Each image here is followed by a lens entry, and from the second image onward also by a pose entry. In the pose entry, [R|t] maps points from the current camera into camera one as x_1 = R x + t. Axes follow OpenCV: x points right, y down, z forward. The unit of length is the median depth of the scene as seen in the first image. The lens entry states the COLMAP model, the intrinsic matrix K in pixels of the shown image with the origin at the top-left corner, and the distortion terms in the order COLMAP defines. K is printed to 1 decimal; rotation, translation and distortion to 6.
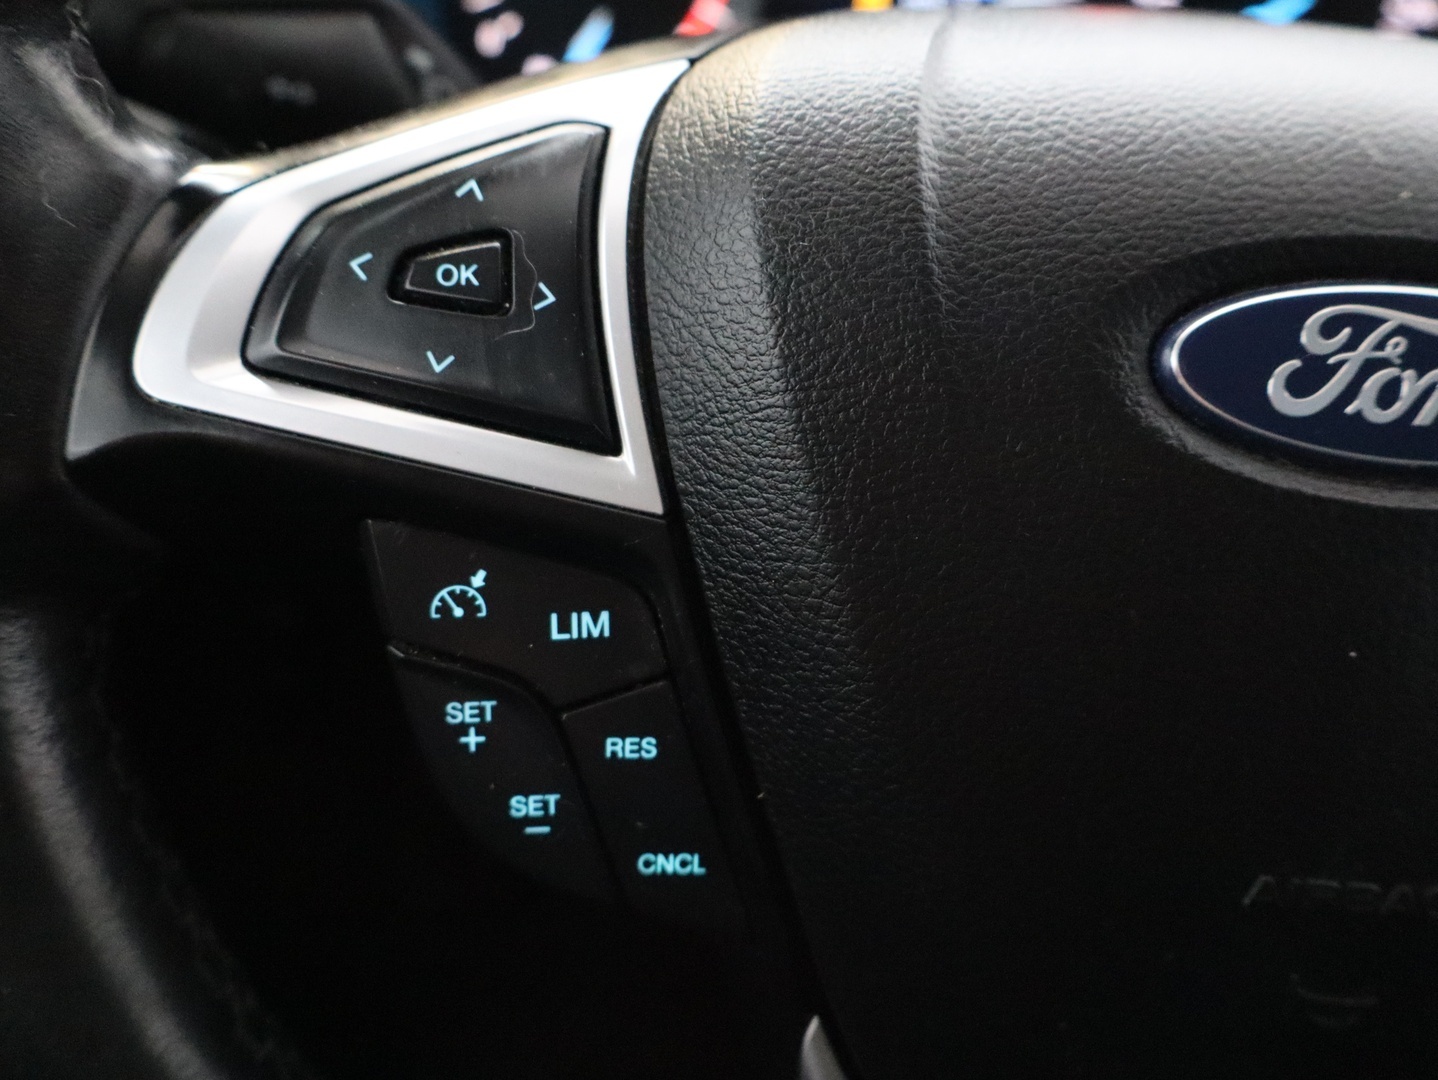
lens RADIAL K [[1387.8, 0, 730.6], [0, 1387.8, 542.6], [0, 0, 1]] dist [-0.002610, 0.000000]
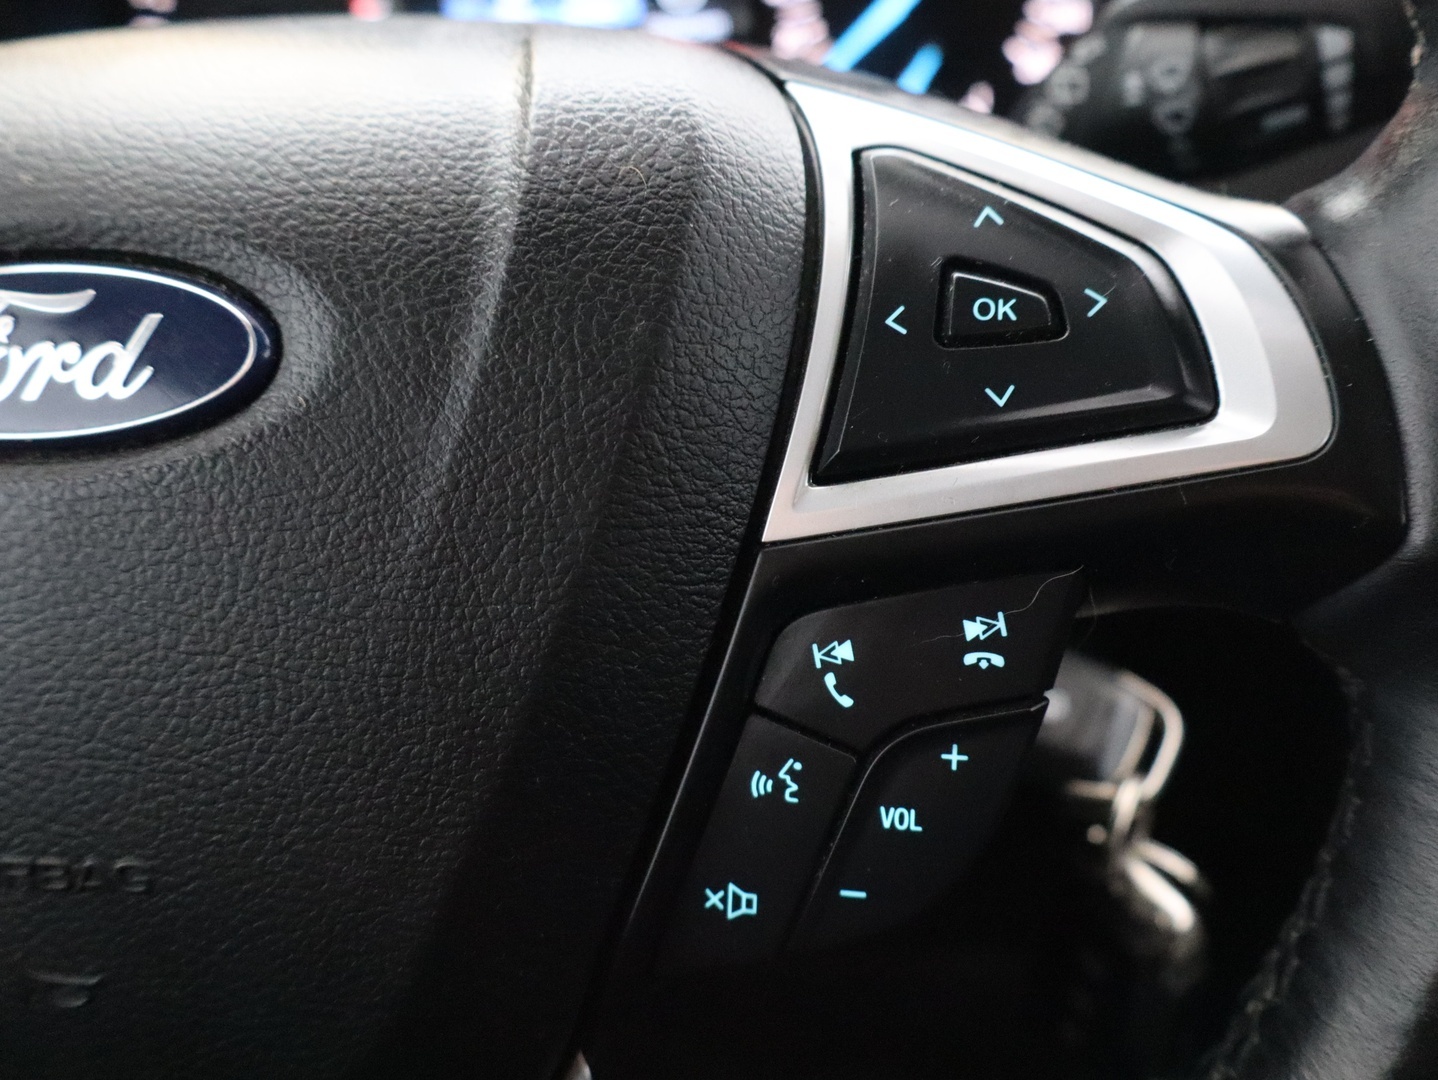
lens RADIAL K [[1387.8, 0, 718.2], [0, 1387.8, 536.1], [0, 0, 1]] dist [-0.002610, 0.000000]
pose [[0.974994, -0.084530, -0.205525, 1.121481], [0.073925, 0.995531, -0.058758, 0.104908], [0.209573, 0.042095, 0.976886, 0.108075]]
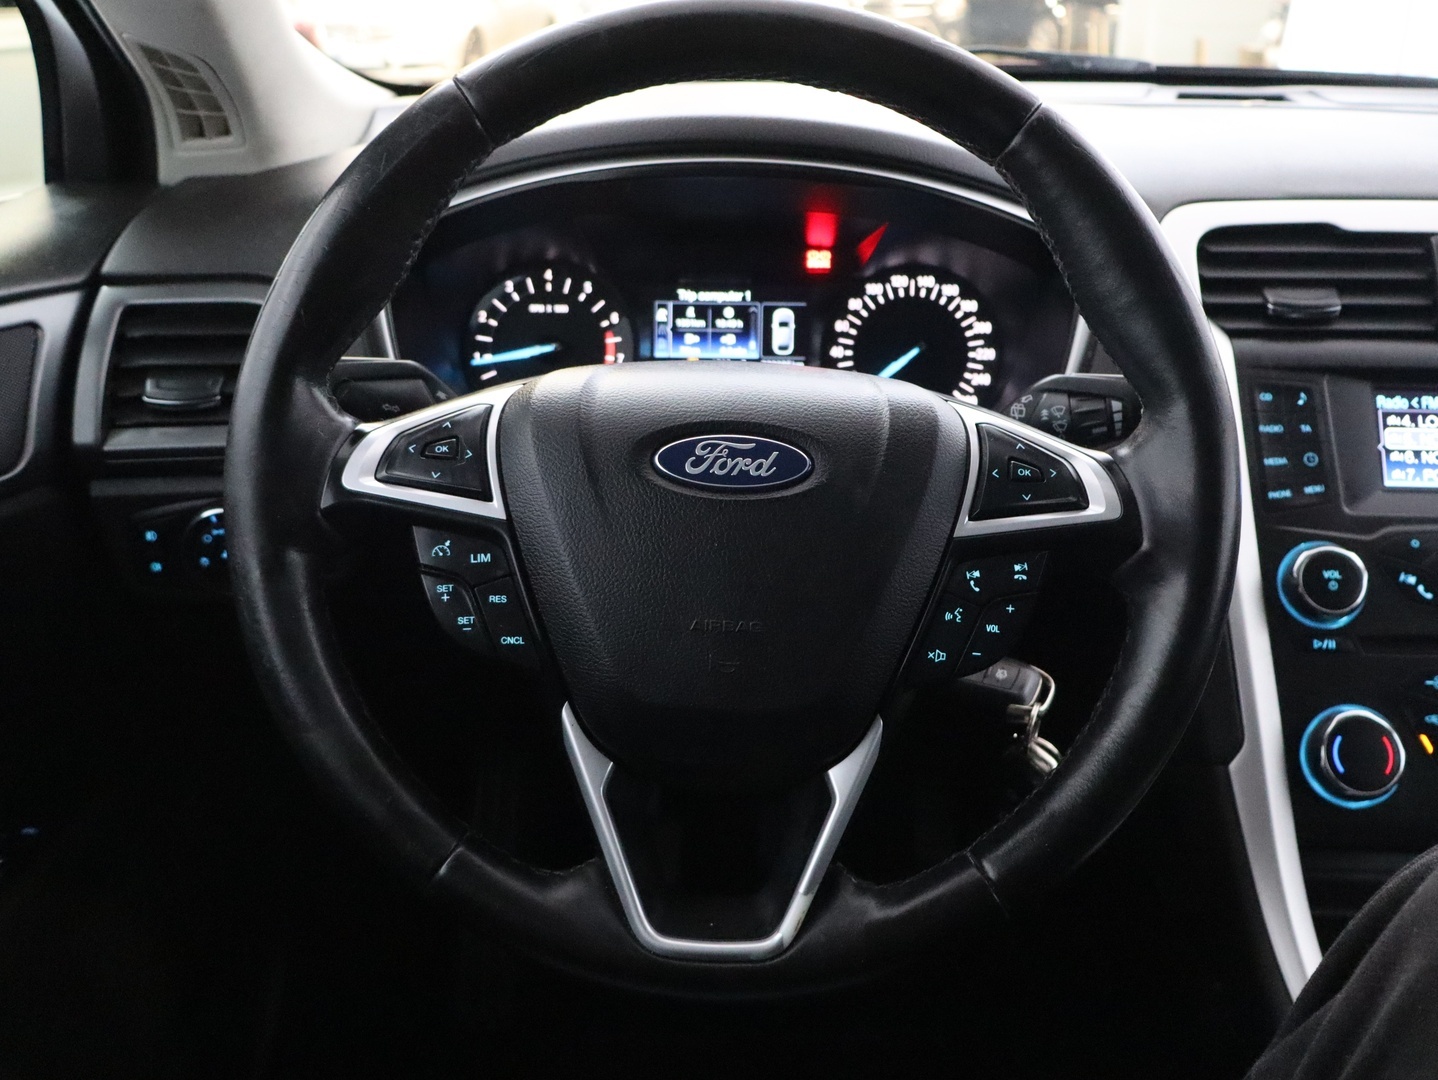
lens RADIAL K [[1387.8, 0, 714.8], [0, 1387.8, 535.5], [0, 0, 1]] dist [-0.002610, 0.000000]
pose [[0.998031, -0.048365, -0.039931, 0.541281], [0.036180, 0.964022, -0.263350, 0.851736], [0.051231, 0.261387, 0.963874, -1.969541]]
